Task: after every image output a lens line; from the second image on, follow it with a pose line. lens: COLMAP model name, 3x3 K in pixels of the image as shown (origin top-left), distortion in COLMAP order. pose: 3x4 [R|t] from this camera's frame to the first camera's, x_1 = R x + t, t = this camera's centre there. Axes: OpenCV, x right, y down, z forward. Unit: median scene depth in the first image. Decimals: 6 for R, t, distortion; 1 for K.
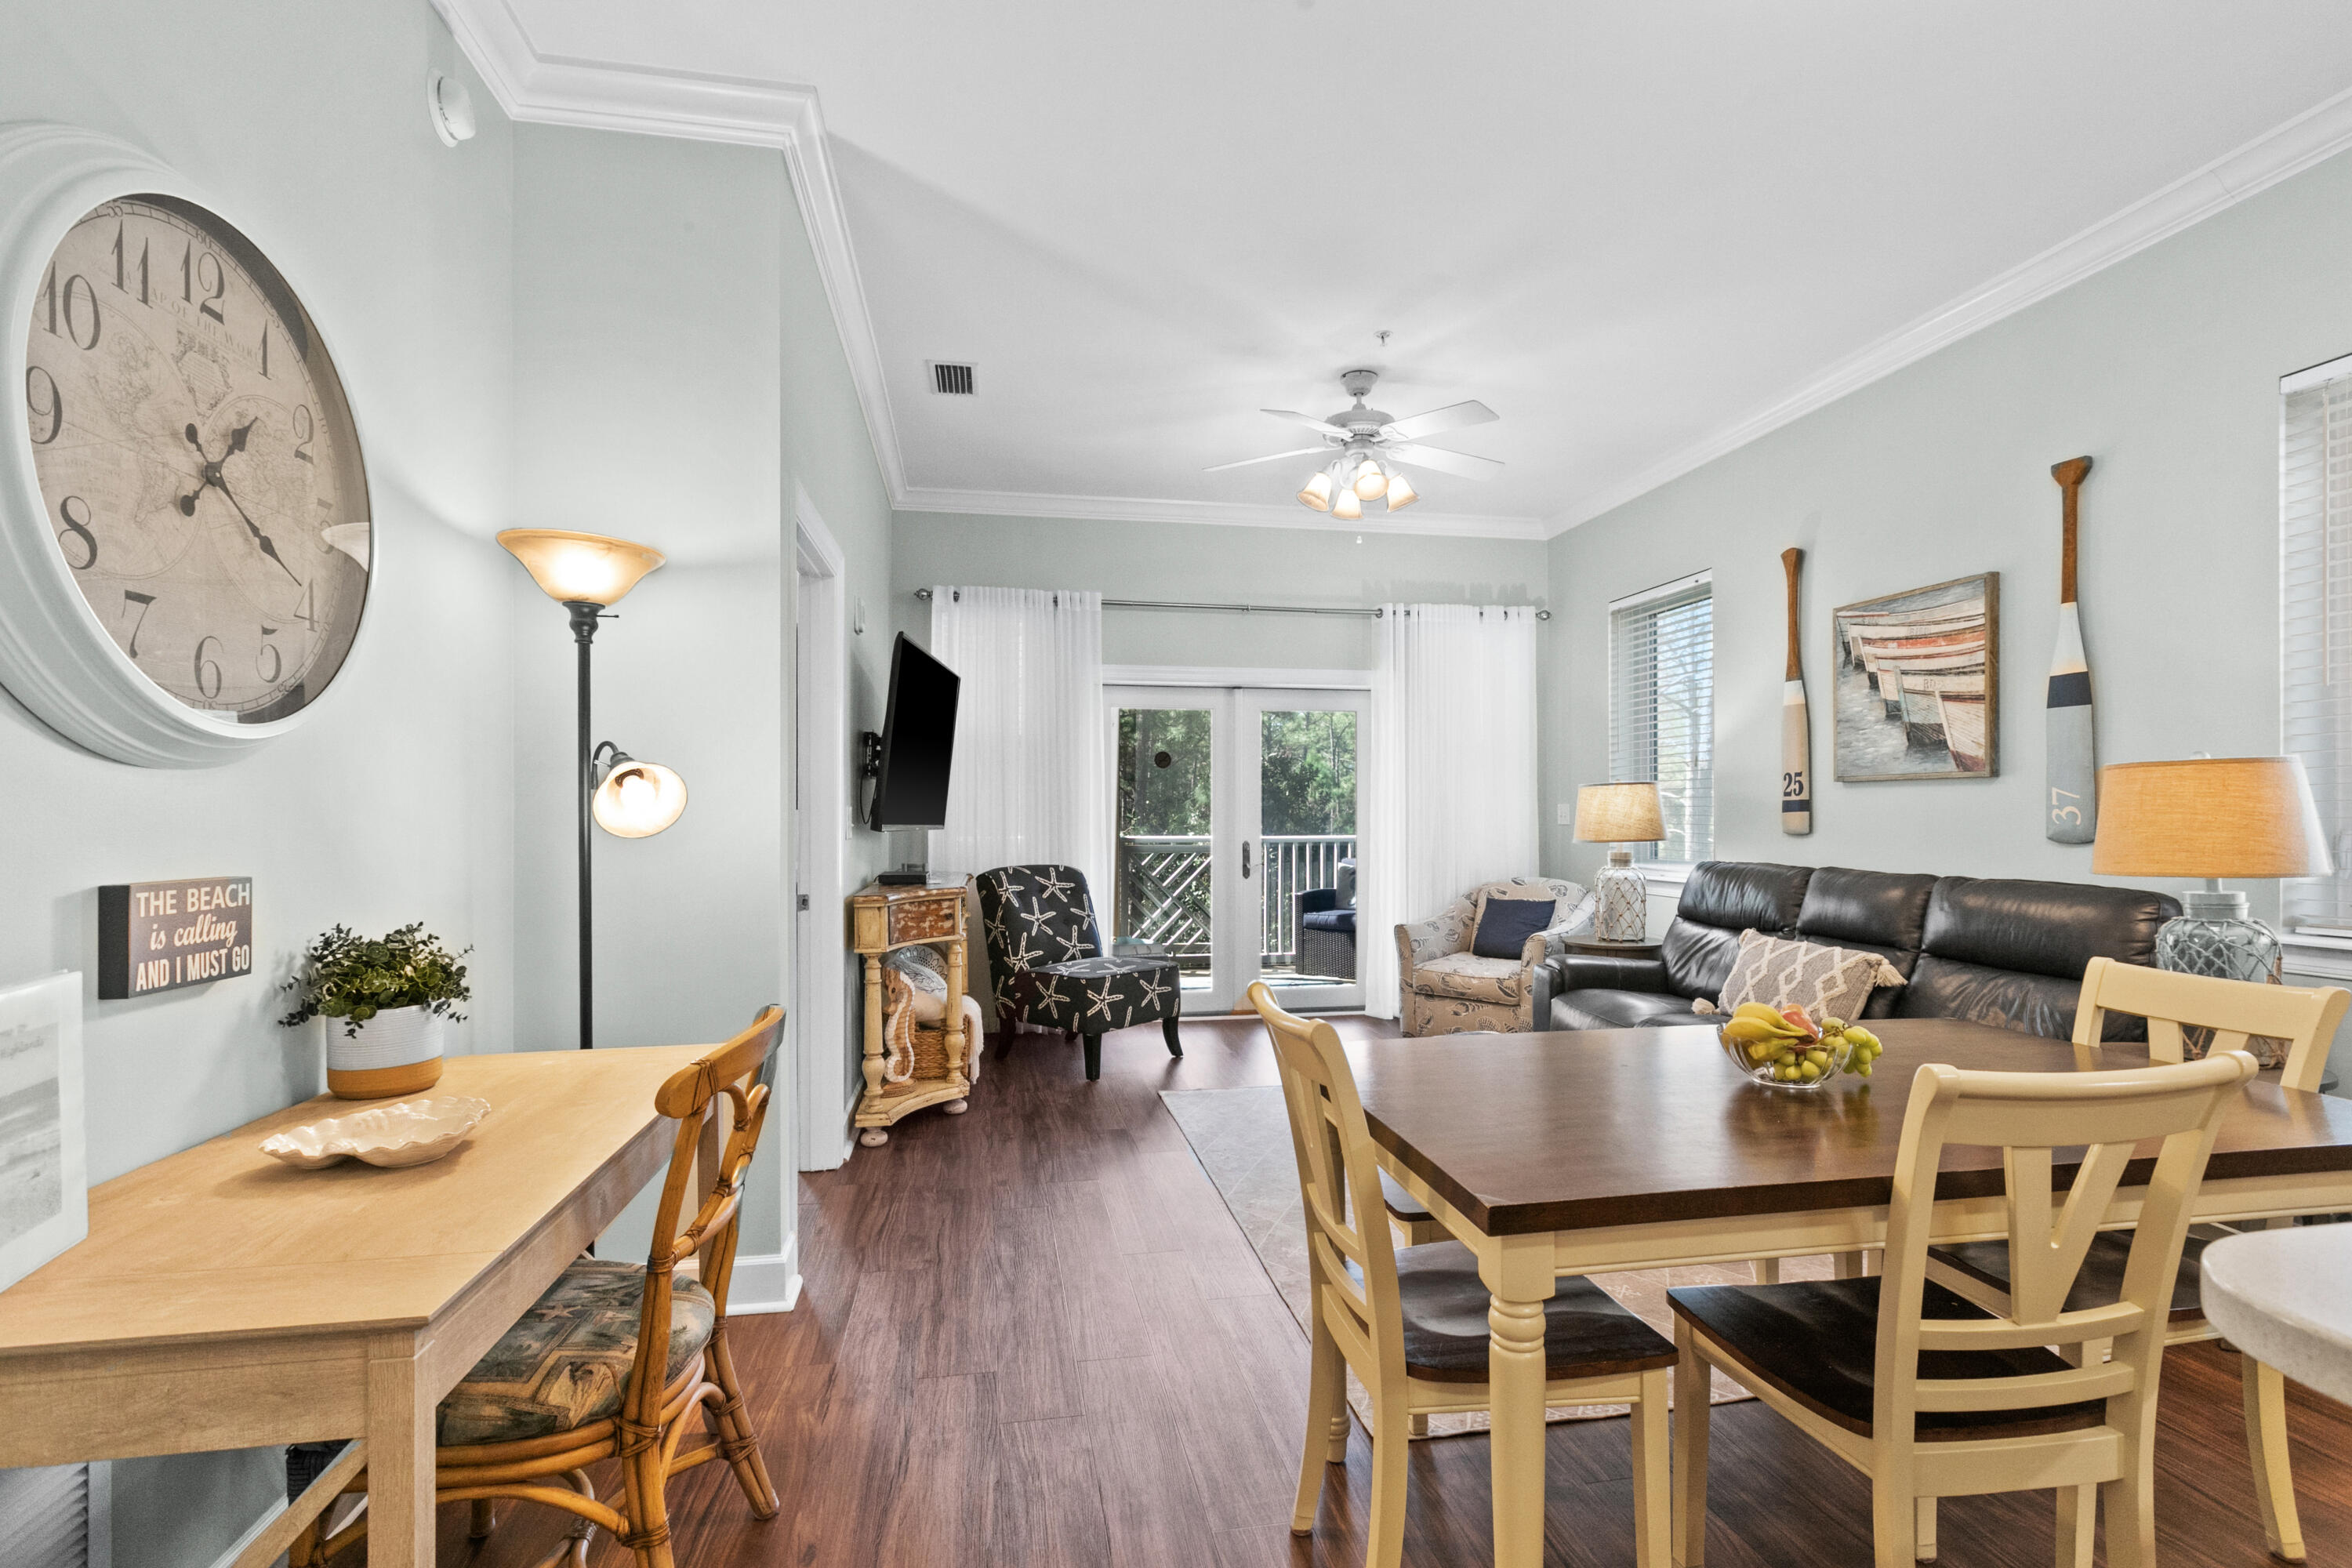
lens RADIAL K [[1098.5, 0, 1190.2], [0, 1098.5, 809.8], [0, 0, 1]] dist [0.000980, 0.000326]
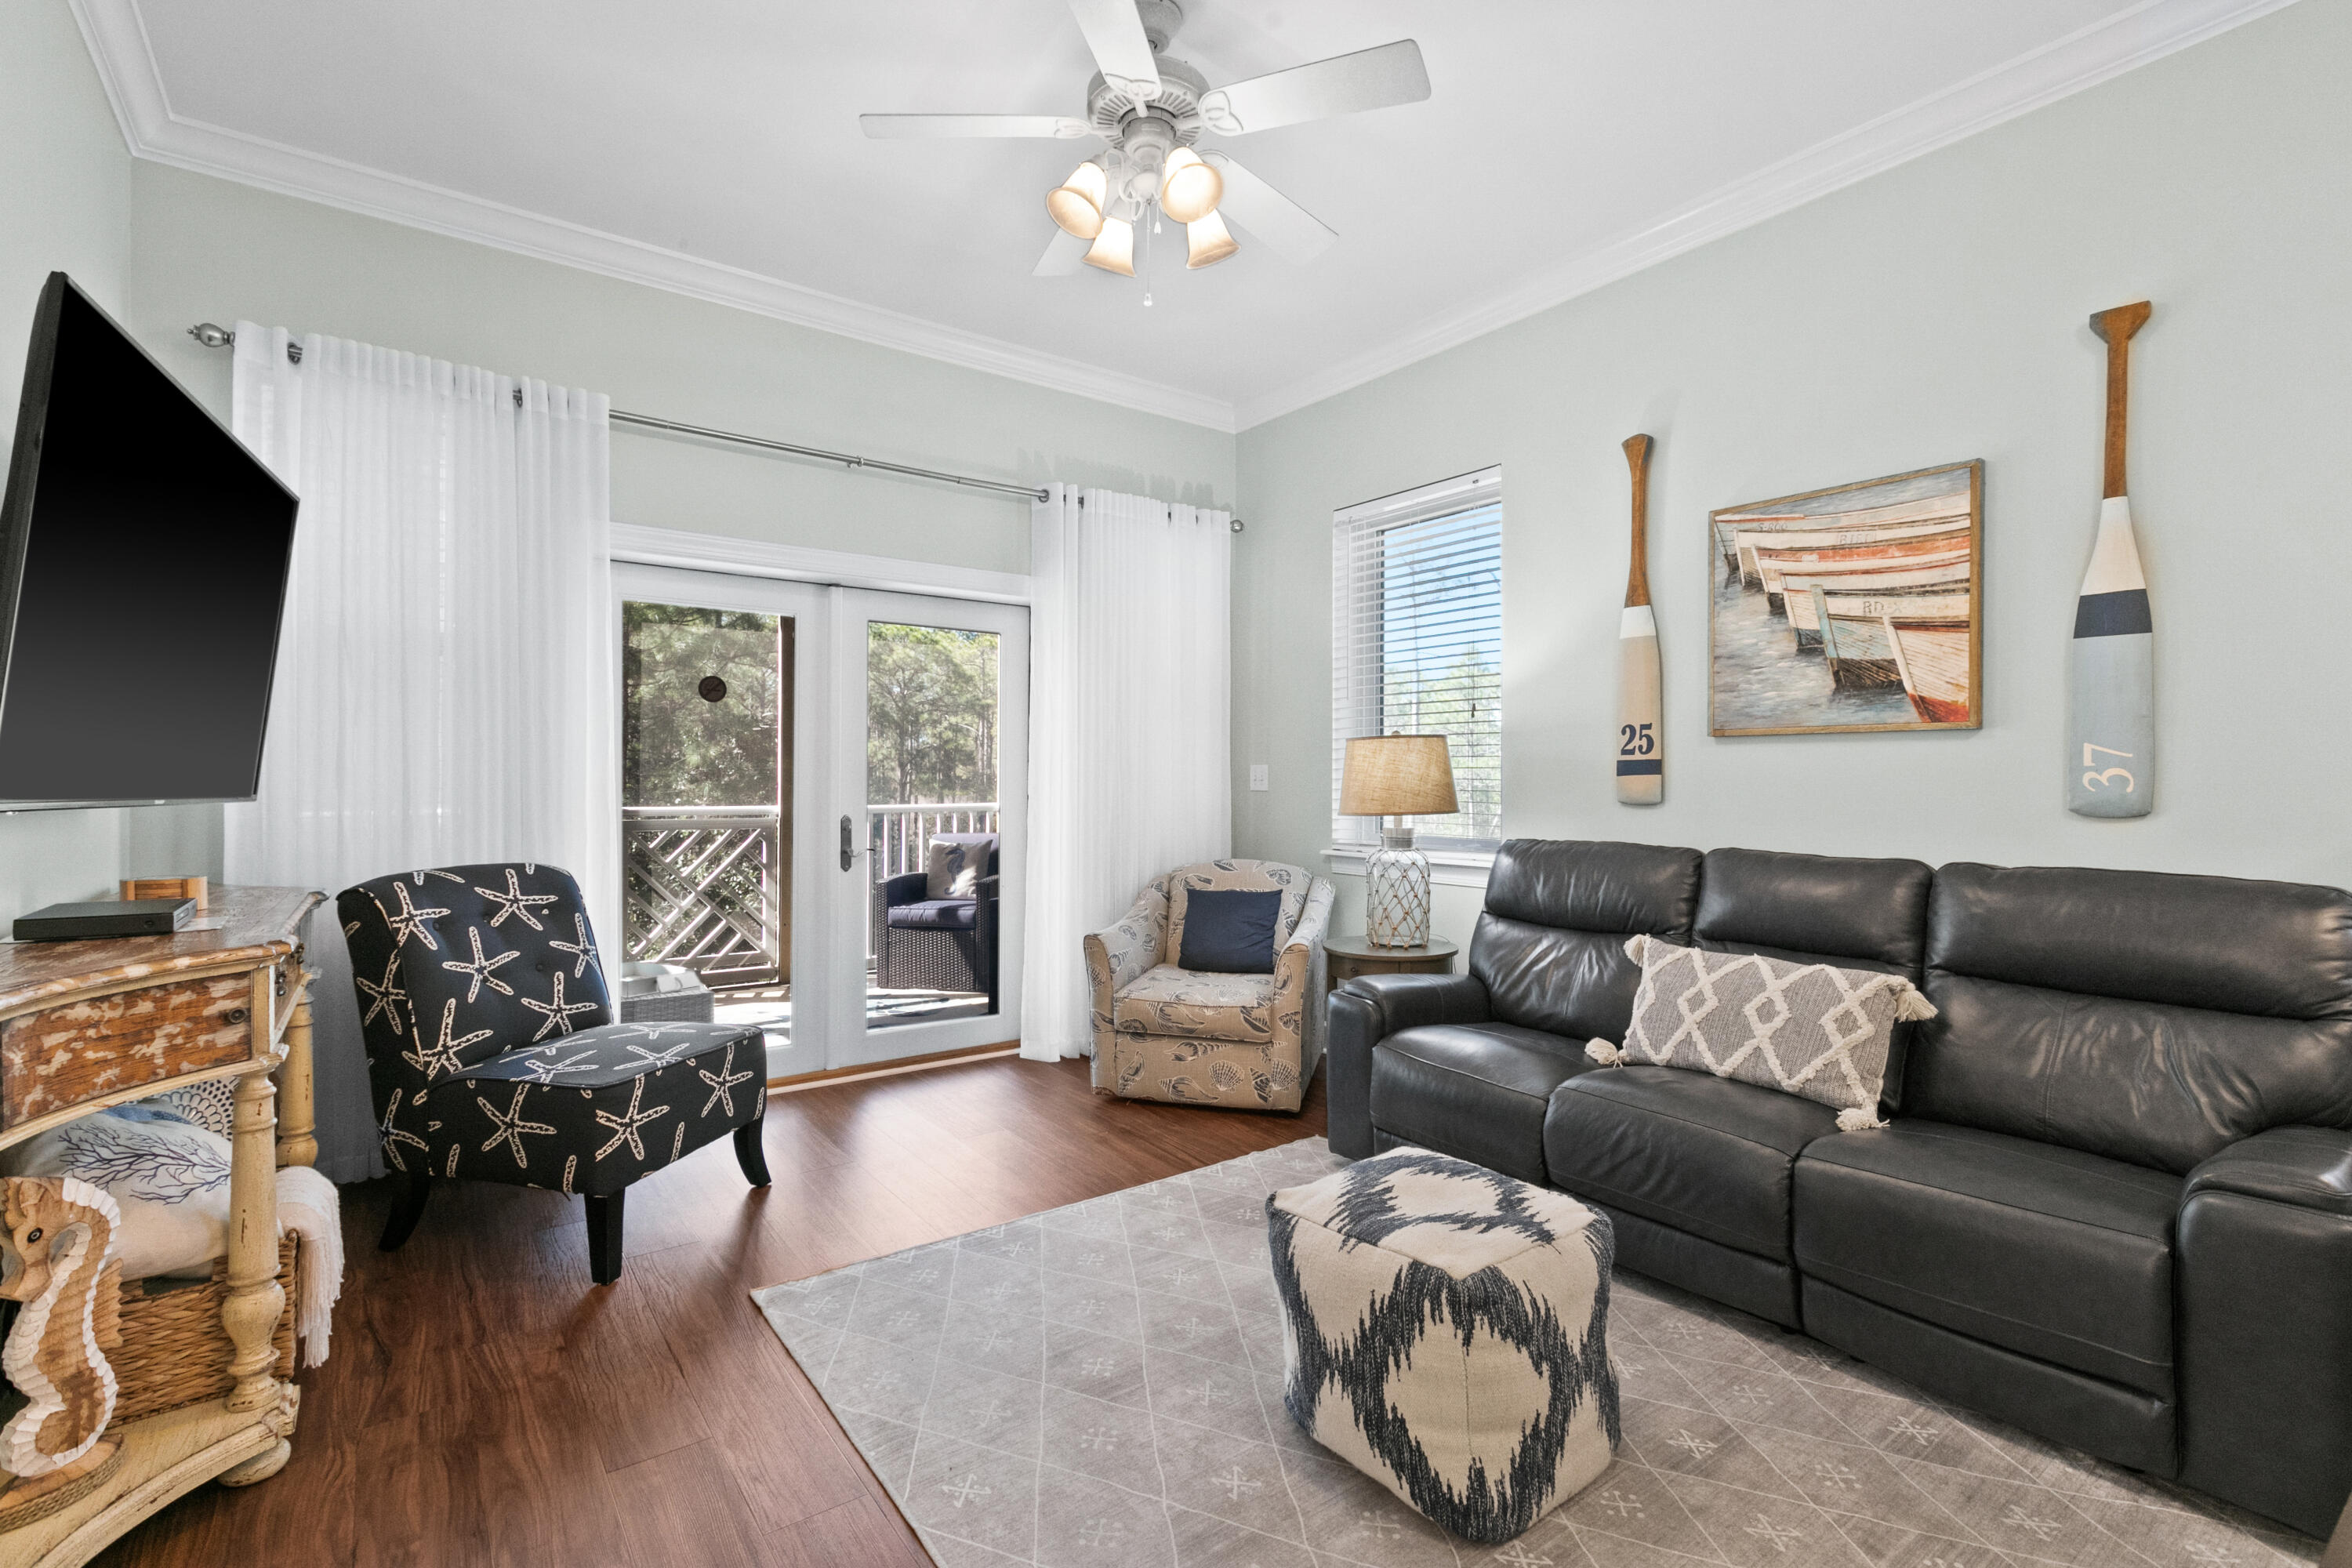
lens RADIAL K [[1073.0, 0, 1179.2], [0, 1073.0, 780.9], [0, 0, 1]] dist [0.000939, -0.000856]
pose [[0.901055, 0.003966, 0.433687, -0.076017], [-0.006377, 0.999971, 0.004104, 0.005240], [-0.433659, -0.006464, 0.901054, 0.491345]]
